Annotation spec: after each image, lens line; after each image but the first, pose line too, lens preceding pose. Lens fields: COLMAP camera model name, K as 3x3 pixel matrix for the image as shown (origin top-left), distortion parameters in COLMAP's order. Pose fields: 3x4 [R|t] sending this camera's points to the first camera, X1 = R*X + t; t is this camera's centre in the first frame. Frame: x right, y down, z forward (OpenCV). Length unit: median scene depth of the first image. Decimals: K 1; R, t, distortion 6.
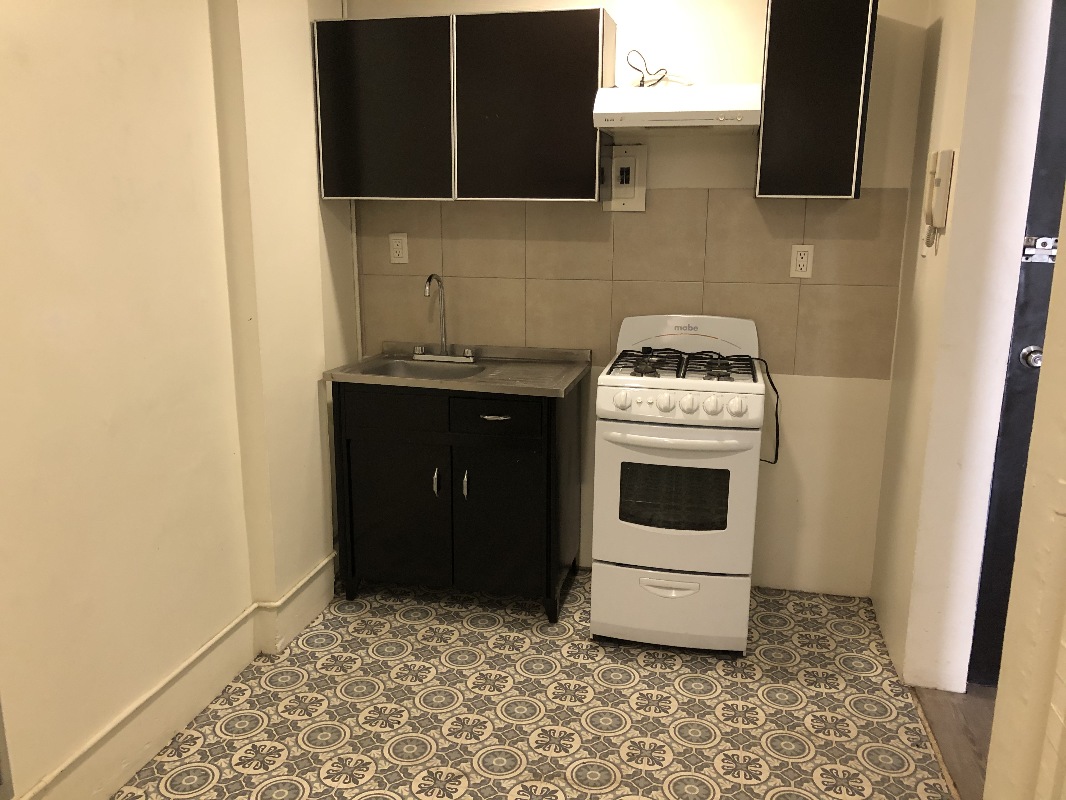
lens RADIAL K [[871.2, 0, 533.0], [0, 871.2, 400.0], [0, 0, 1]] dist [0.028735, 0.001844]
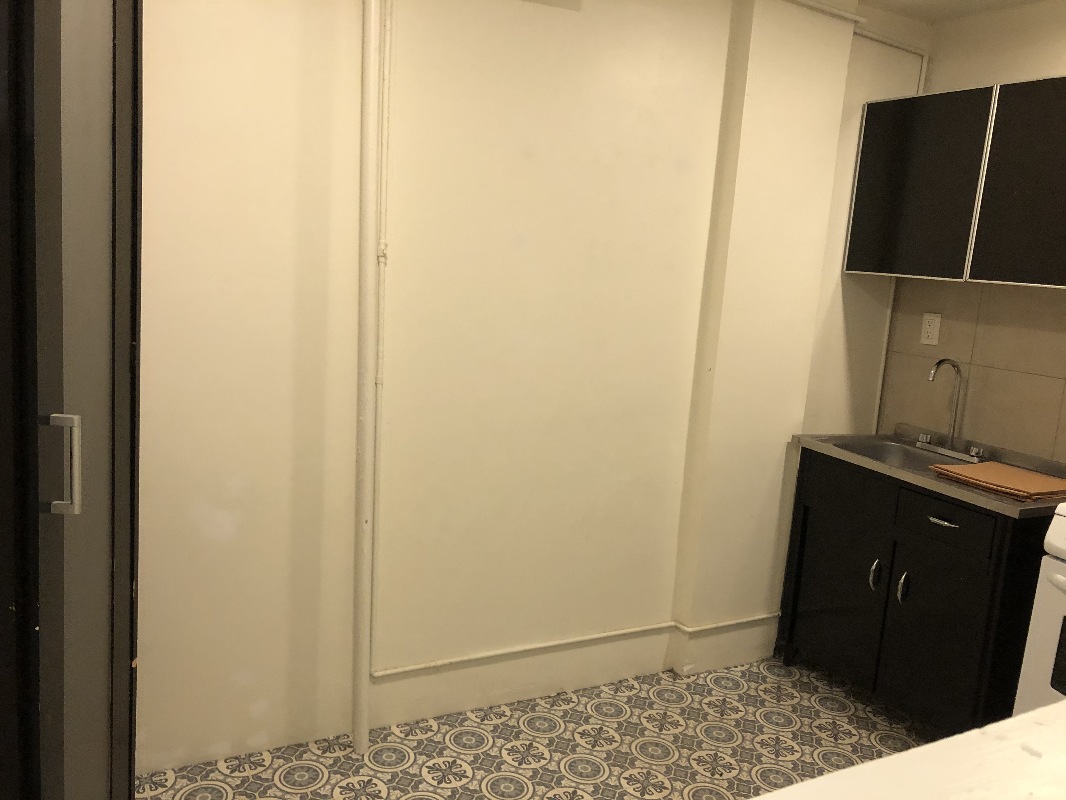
lens RADIAL K [[871.2, 0, 533.0], [0, 871.2, 400.0], [0, 0, 1]] dist [0.028735, 0.001844]
pose [[0.666621, 0.171527, -0.725393, 0.301740], [-0.232765, 0.972401, 0.016029, -0.016712], [0.708122, 0.158161, 0.688149, 0.063267]]
